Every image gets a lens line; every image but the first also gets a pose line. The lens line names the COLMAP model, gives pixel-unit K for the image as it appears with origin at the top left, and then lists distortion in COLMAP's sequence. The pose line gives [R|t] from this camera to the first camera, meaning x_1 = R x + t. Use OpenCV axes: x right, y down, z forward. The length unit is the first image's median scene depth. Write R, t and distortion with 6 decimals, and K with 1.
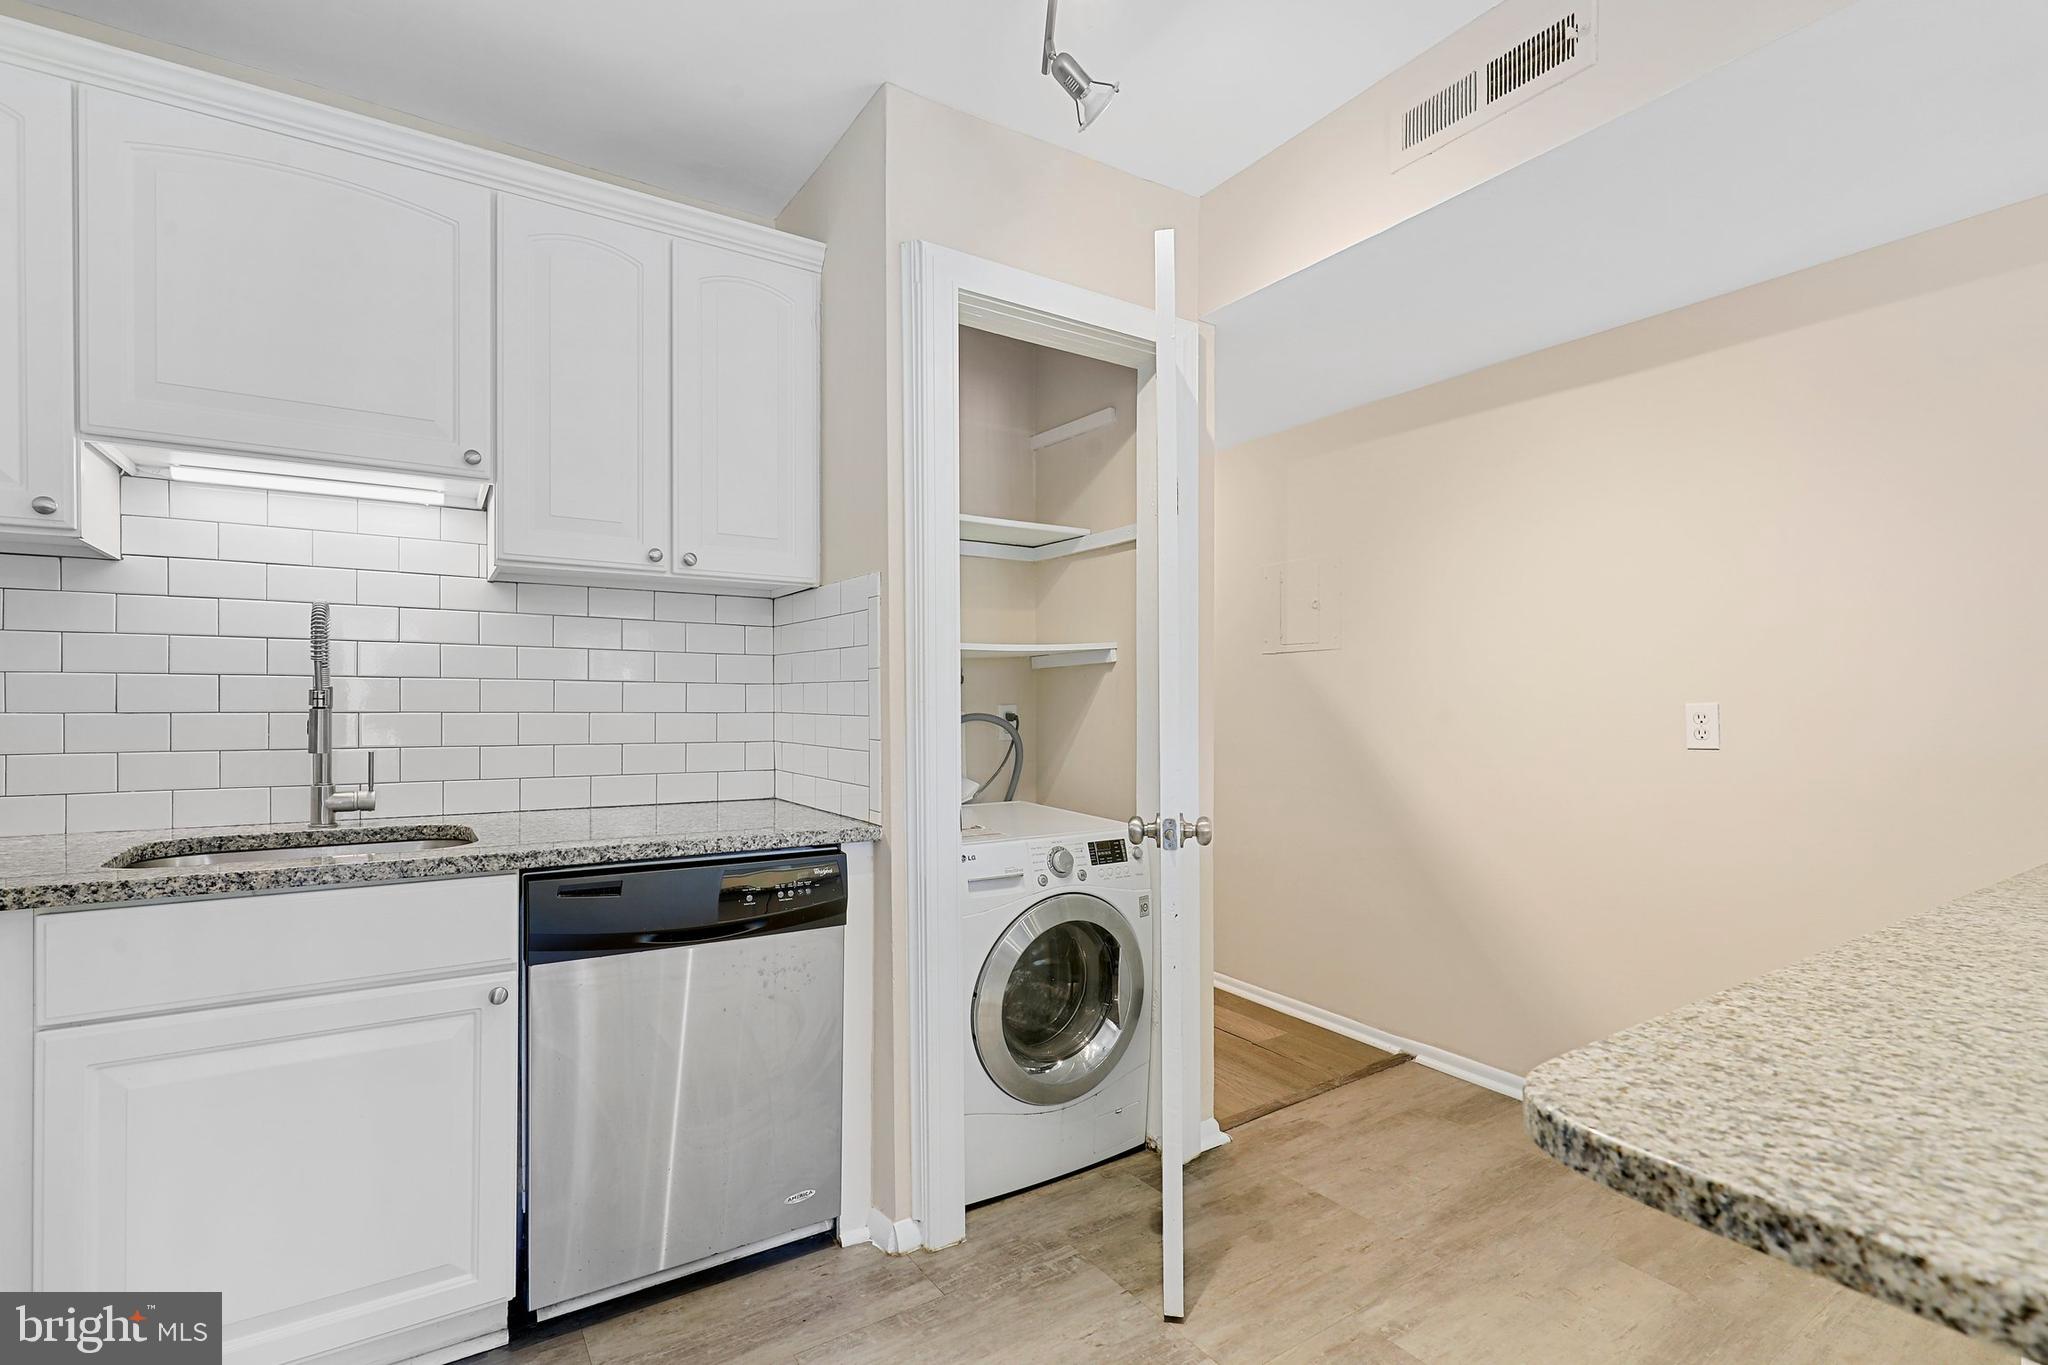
lens RADIAL K [[940.8, 0, 1018.1], [0, 940.8, 704.9], [0, 0, 1]] dist [-0.001170, -0.000359]
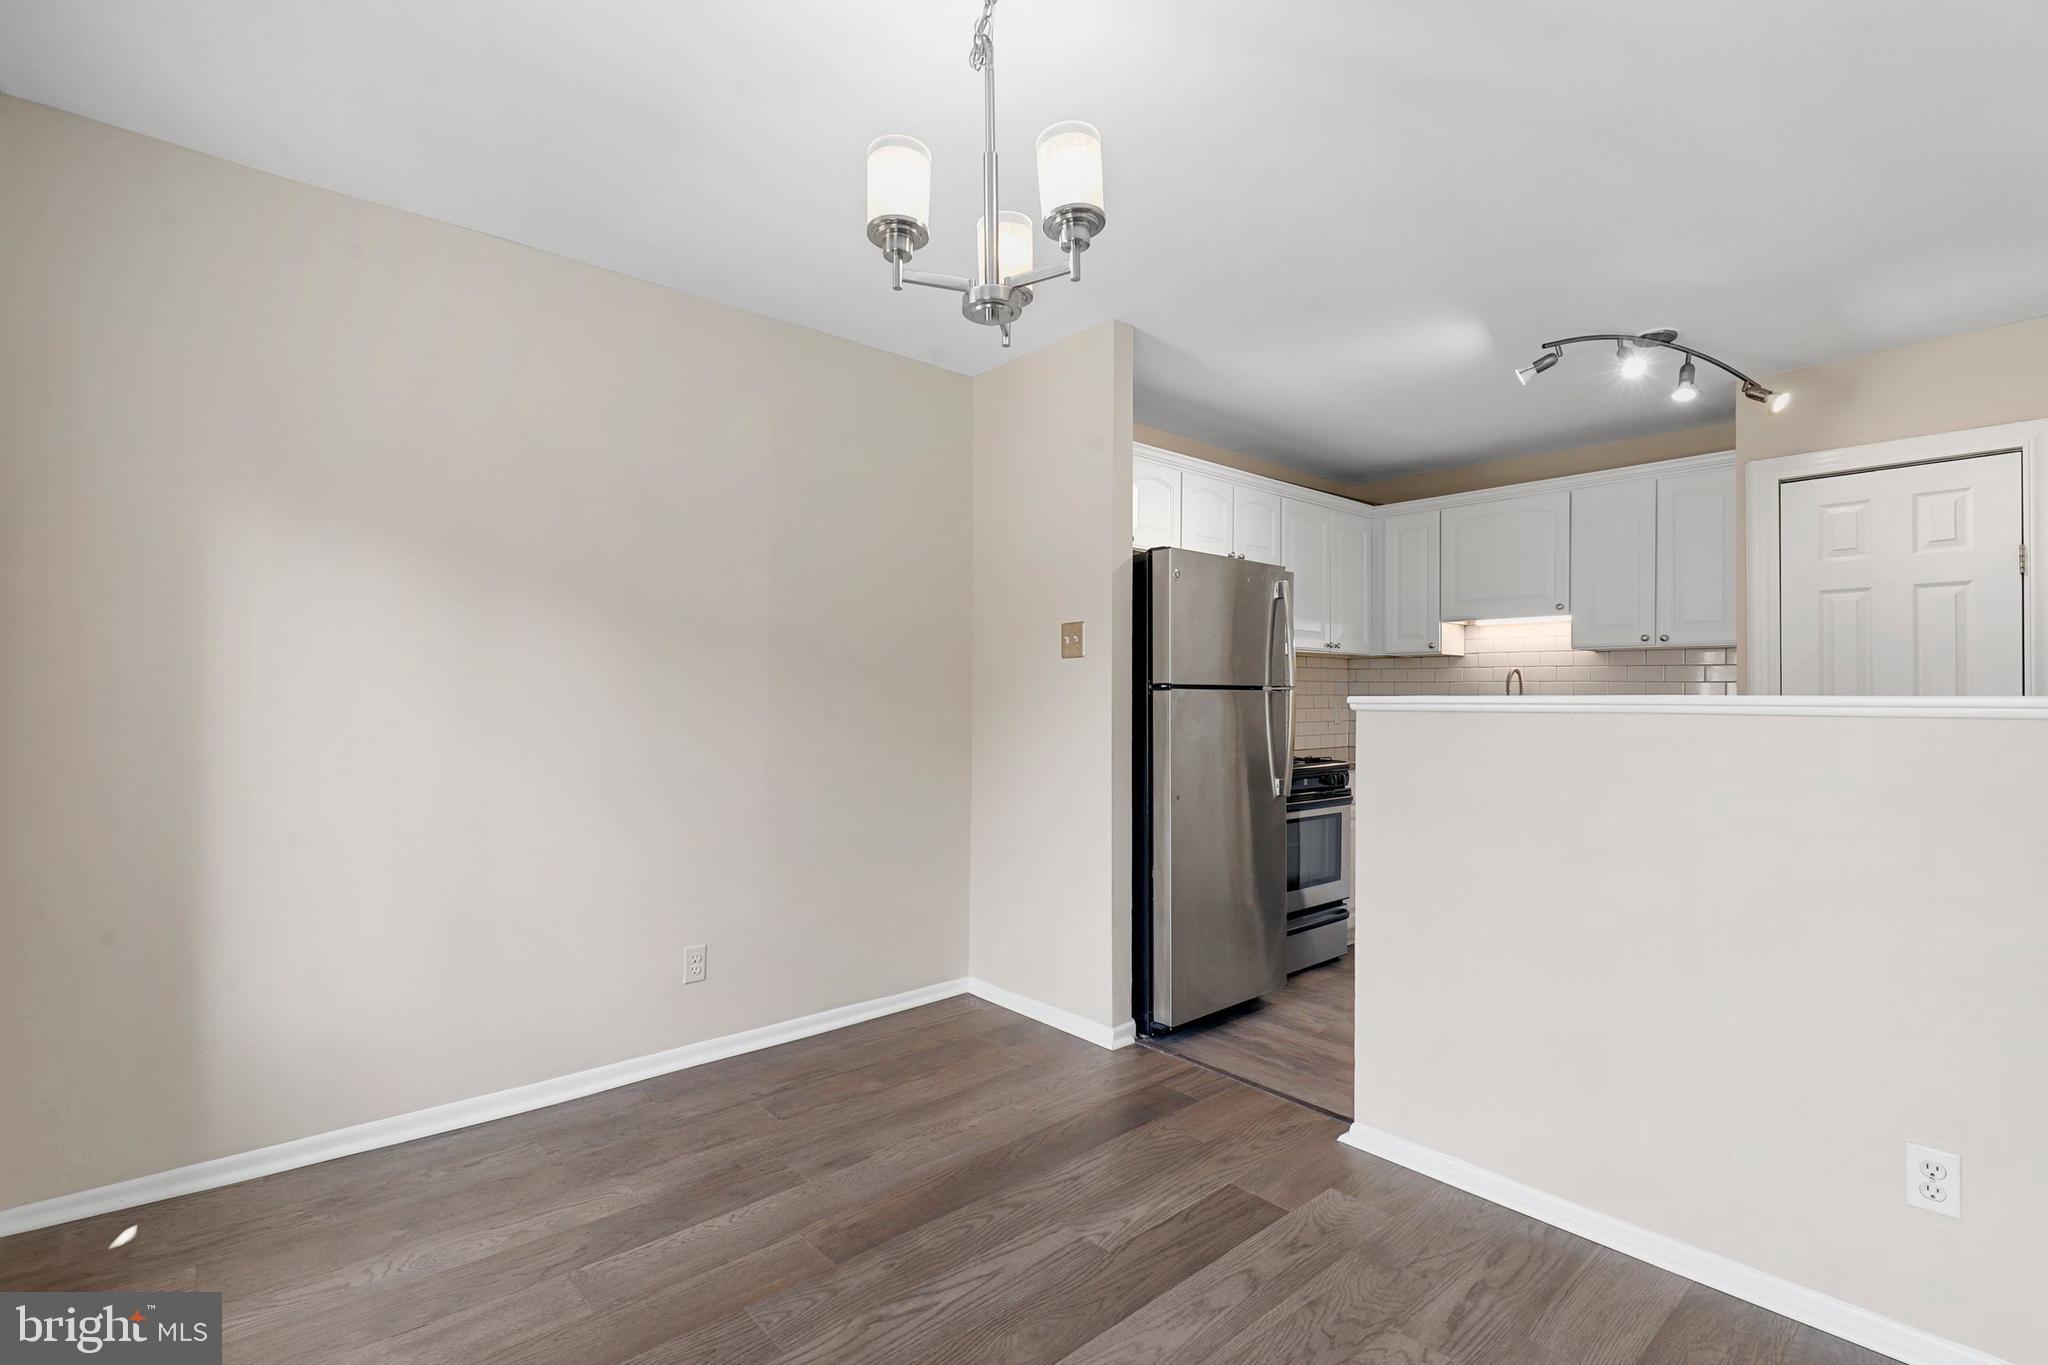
lens RADIAL K [[940.8, 0, 1007.5], [0, 940.8, 715.3], [0, 0, 1]] dist [-0.001170, -0.000359]
pose [[0.144388, 0.018982, -0.989339, 1.498252], [-0.015178, 0.999741, 0.016967, -0.003676], [0.989405, 0.012567, 0.144639, -0.691392]]
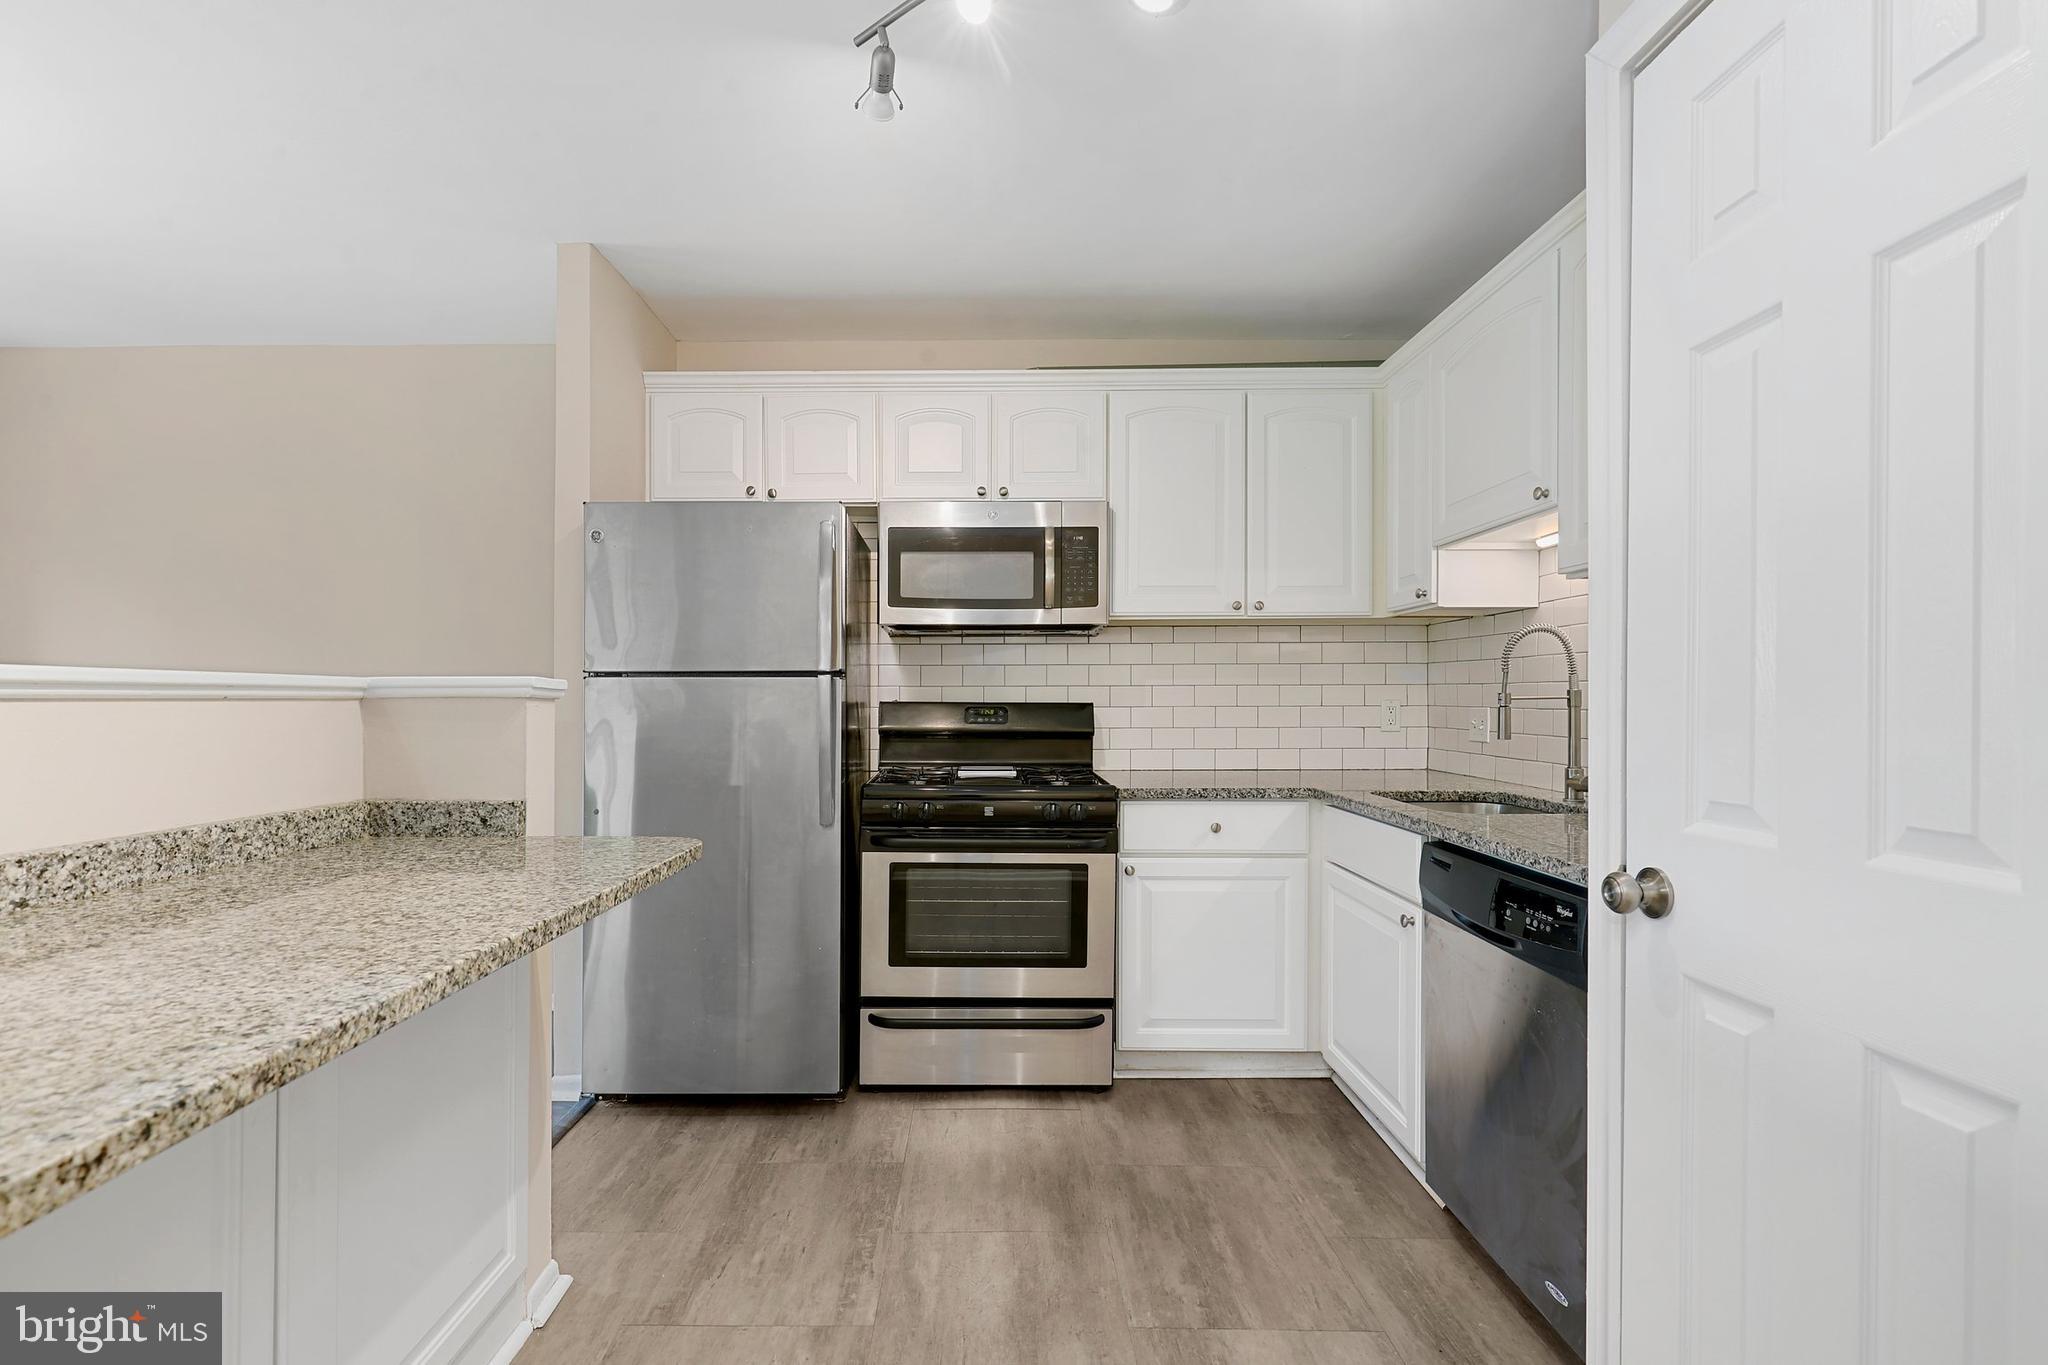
lens RADIAL K [[940.8, 0, 983.4], [0, 940.8, 710.0], [0, 0, 1]] dist [-0.001170, -0.000359]
pose [[-0.556496, 0.006690, -0.830823, 0.731412], [-0.009650, 0.999848, 0.014515, -0.003675], [0.830794, 0.016096, -0.556347, 1.014574]]
